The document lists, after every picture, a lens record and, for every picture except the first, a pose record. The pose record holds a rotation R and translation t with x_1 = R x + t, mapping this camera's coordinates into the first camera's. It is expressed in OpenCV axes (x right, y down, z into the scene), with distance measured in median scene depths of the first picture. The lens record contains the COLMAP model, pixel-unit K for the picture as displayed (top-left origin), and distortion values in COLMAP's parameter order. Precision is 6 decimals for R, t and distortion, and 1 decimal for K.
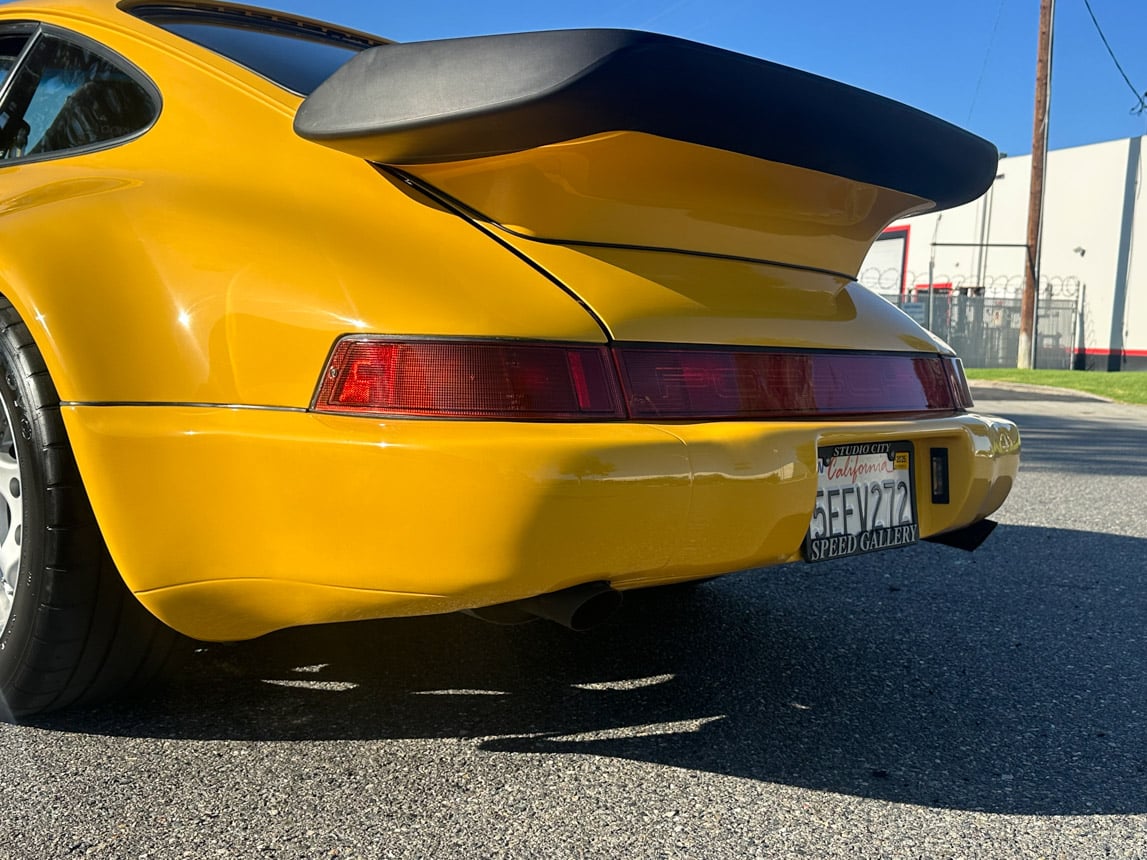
lens RADIAL K [[1202.7, 0, 573.5], [0, 1202.7, 430.0], [0, 0, 1]] dist [0.181084, -0.377614]
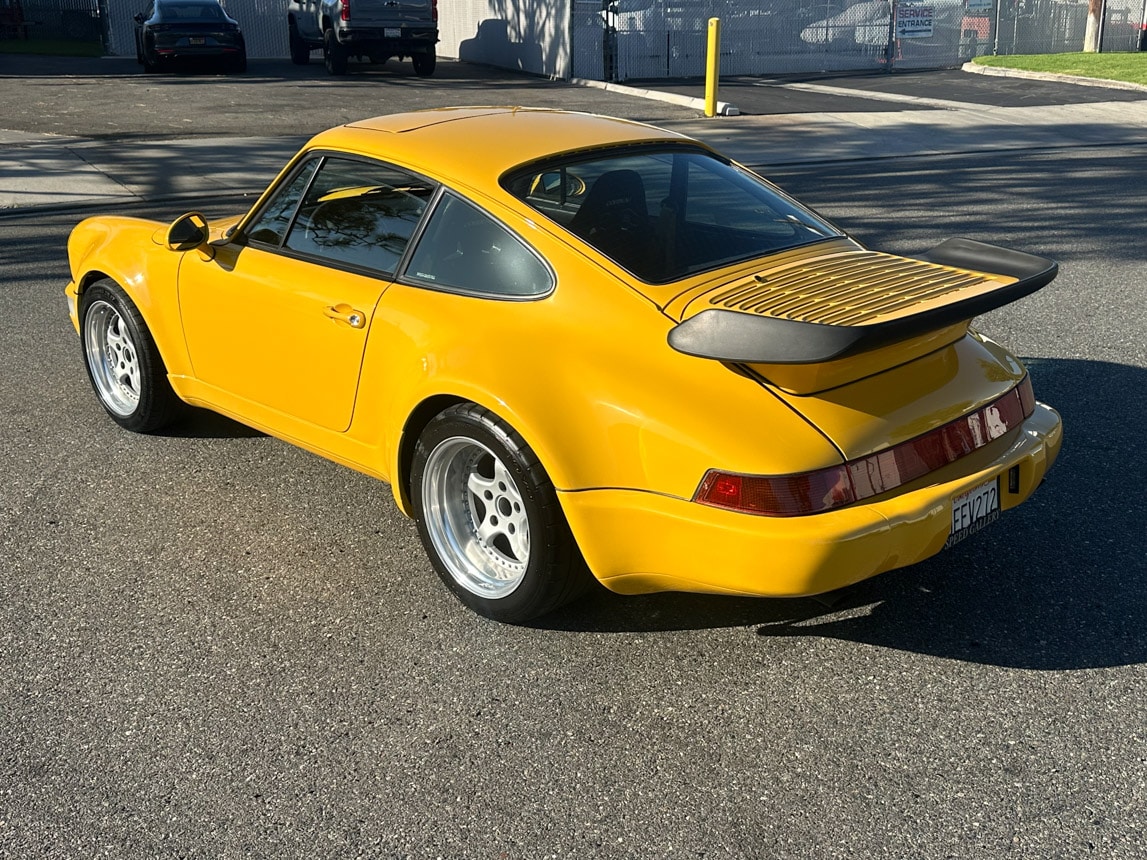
lens RADIAL K [[1202.7, 0, 573.5], [0, 1202.7, 430.0], [0, 0, 1]] dist [0.181084, -0.377614]
pose [[0.998457, -0.036758, -0.041623, -0.283490], [0.046542, 0.962792, 0.266205, -0.578991], [0.030290, -0.267732, 0.963017, -0.768671]]
